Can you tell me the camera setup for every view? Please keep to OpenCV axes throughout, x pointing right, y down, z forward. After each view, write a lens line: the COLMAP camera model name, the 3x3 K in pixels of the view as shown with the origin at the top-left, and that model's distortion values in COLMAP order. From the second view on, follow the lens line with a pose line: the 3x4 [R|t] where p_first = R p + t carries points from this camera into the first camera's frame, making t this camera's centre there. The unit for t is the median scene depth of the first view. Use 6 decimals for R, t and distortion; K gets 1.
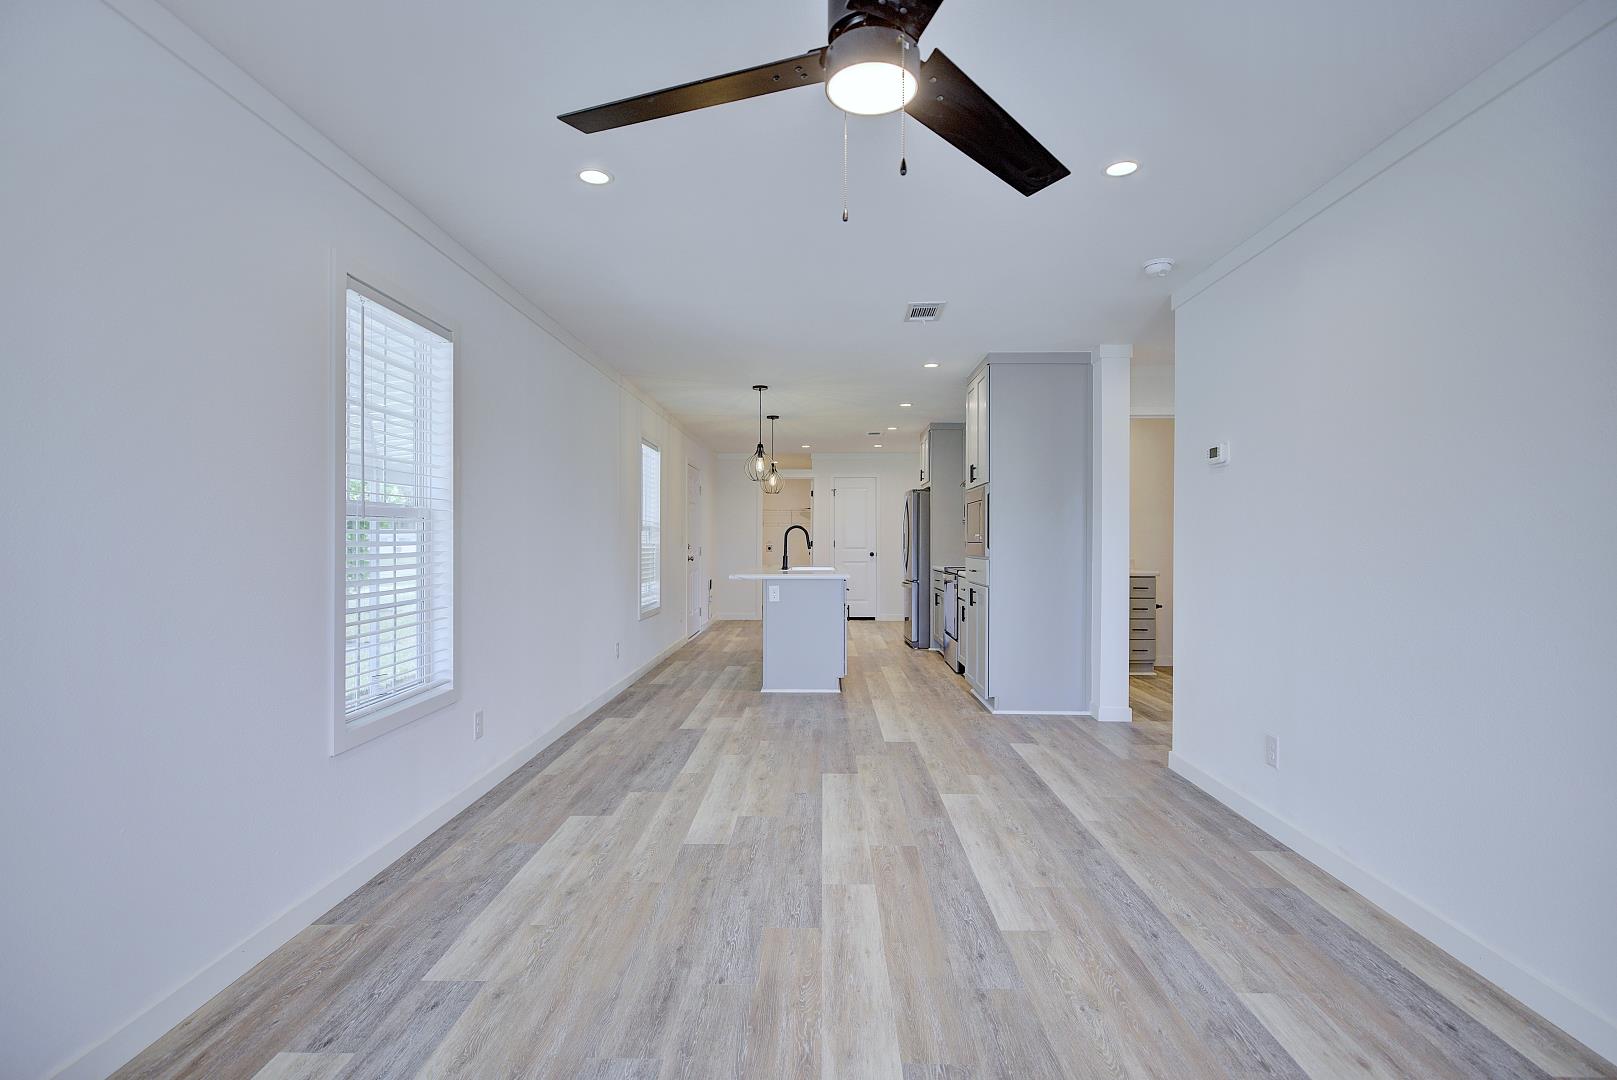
lens RADIAL K [[790.3, 0, 832.5], [0, 790.3, 541.1], [0, 0, 1]] dist [-0.000288, -0.000714]
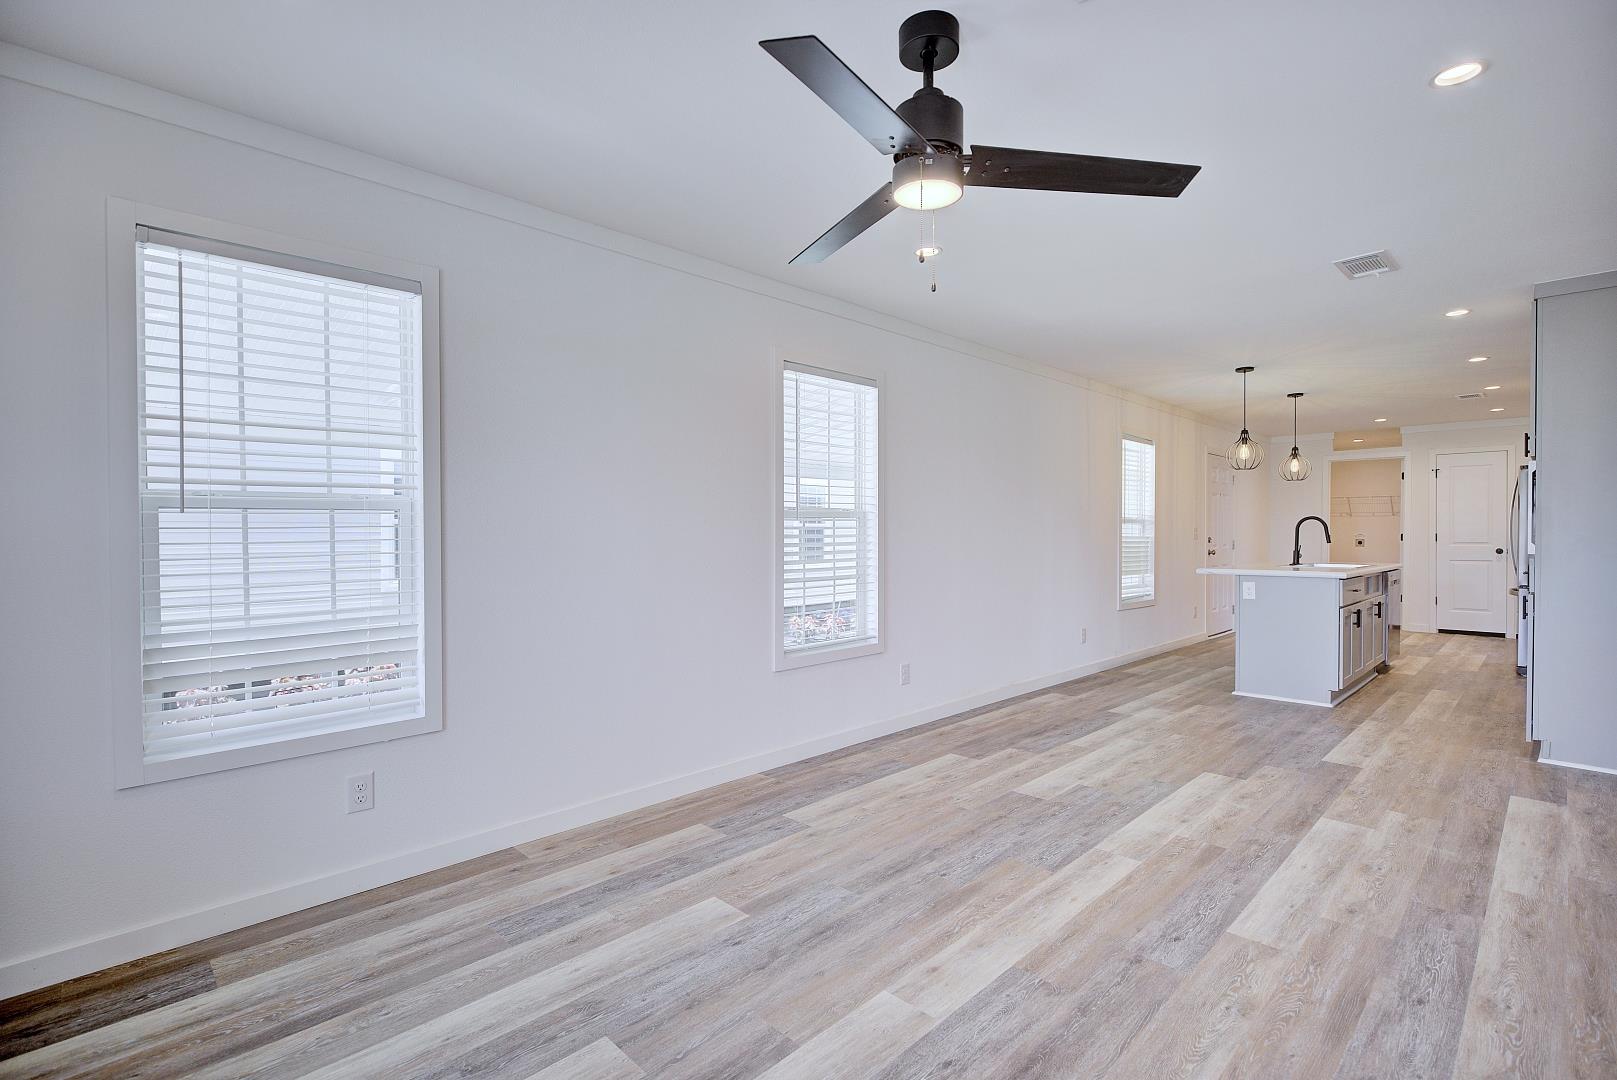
lens RADIAL K [[784.0, 0, 808.5], [0, 784.0, 540.0], [0, 0, 1]] dist [0.001692, -0.000767]
pose [[0.706394, 0.004193, -0.707806, 0.389004], [0.000659, 0.999978, 0.006581, 0.001458], [0.707818, -0.005115, 0.706376, -0.035106]]
